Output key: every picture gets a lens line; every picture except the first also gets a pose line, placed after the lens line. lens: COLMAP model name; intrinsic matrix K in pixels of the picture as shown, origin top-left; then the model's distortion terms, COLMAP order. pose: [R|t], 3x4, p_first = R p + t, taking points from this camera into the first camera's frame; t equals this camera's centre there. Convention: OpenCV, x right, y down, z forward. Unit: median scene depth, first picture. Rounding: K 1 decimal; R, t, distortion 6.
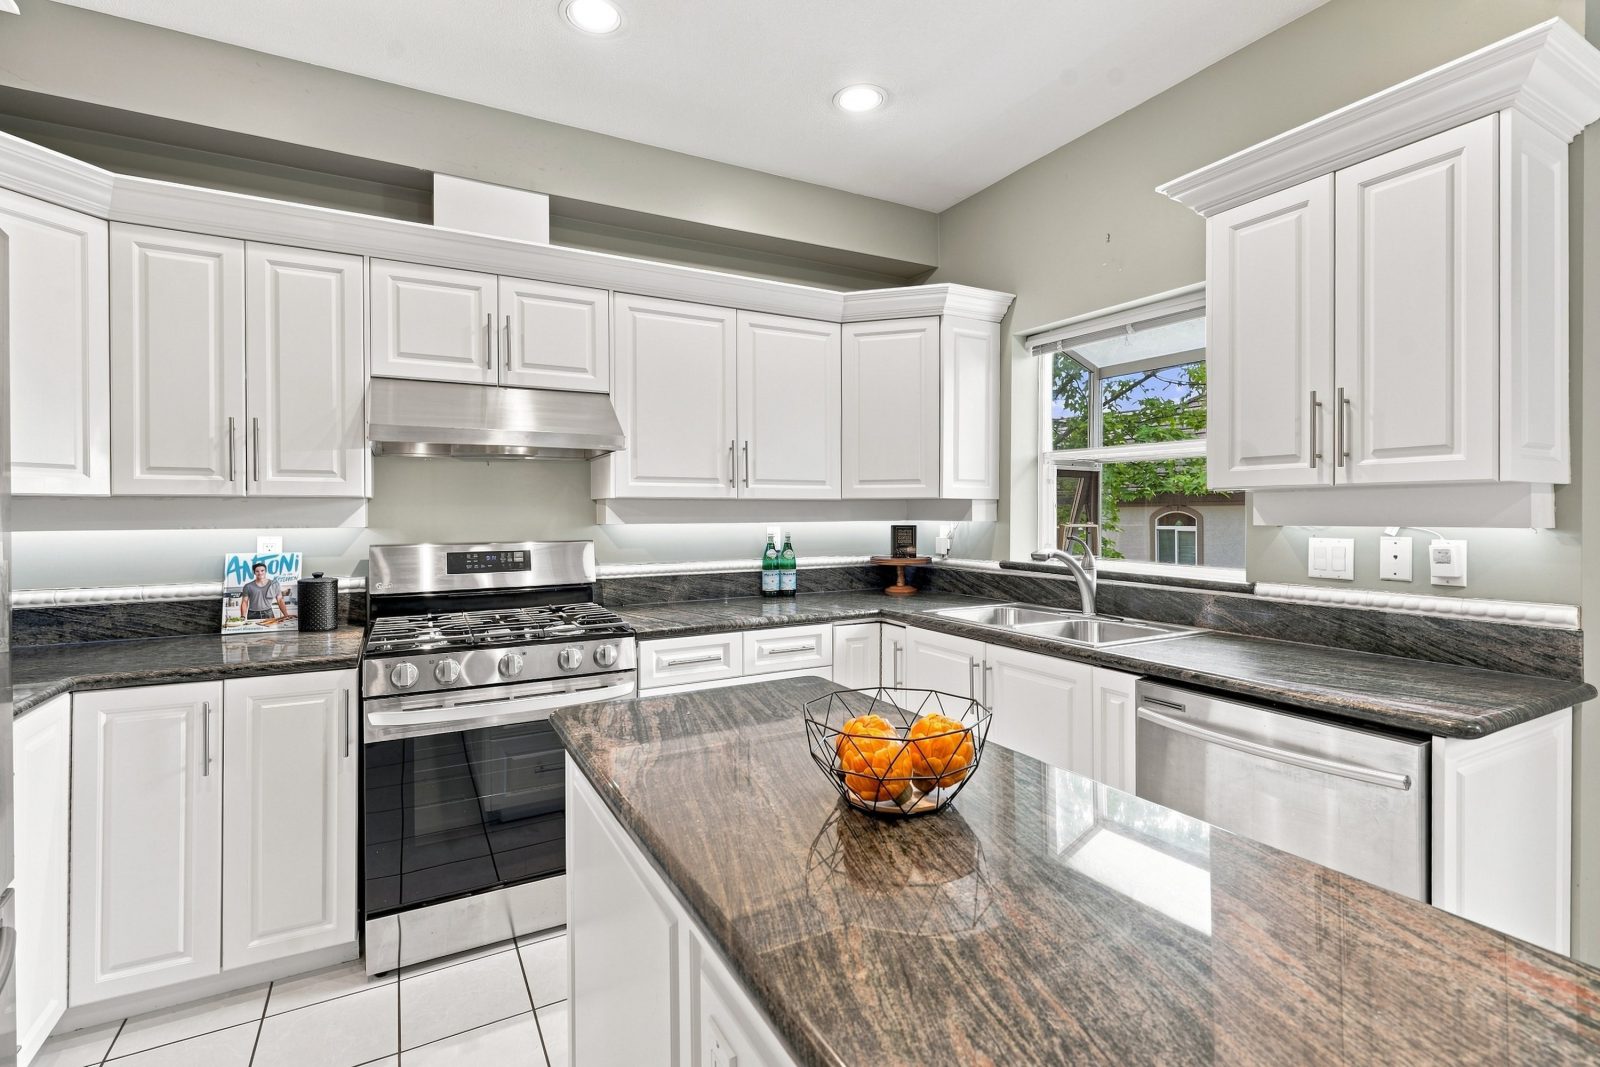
lens RADIAL K [[734.9, 0, 796.6], [0, 734.9, 514.7], [0, 0, 1]] dist [-0.001738, -0.000298]
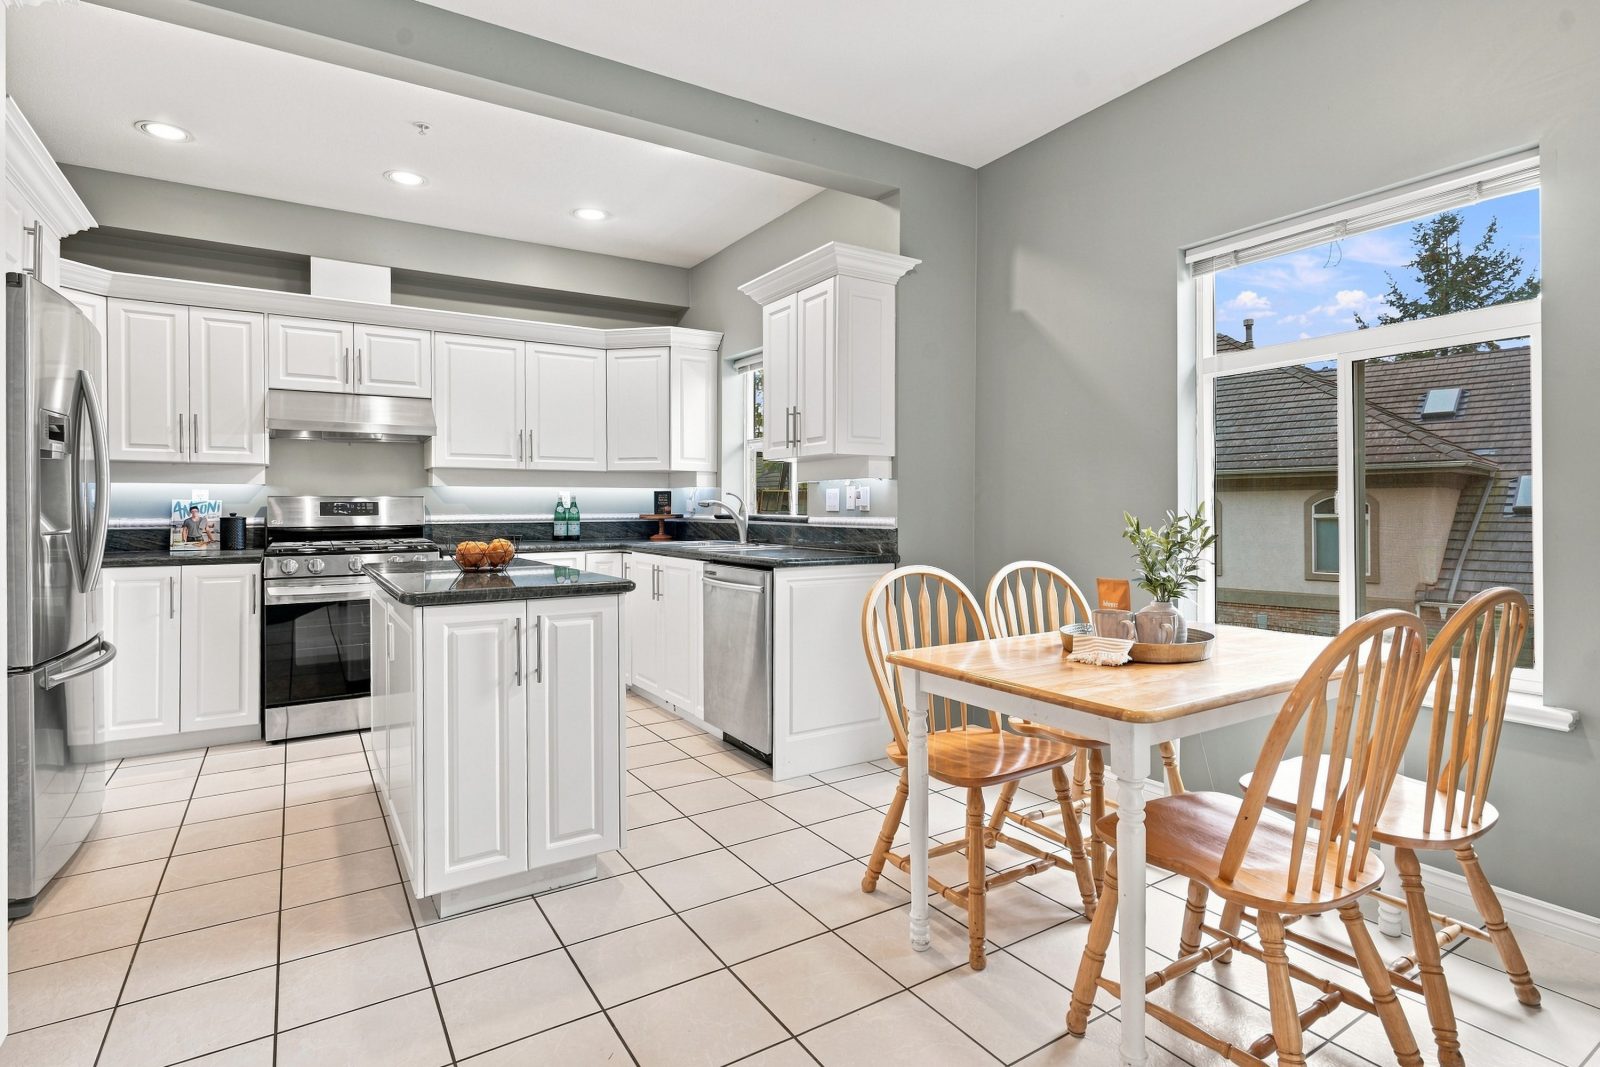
lens RADIAL K [[800.5, 0, 800.2], [0, 800.5, 509.8], [0, 0, 1]] dist [-0.000815, -0.000439]
pose [[0.997844, 0.001535, 0.065616, 0.423589], [-0.001627, 0.999998, 0.001362, 0.065604], [-0.065614, -0.001466, 0.997844, -0.748054]]
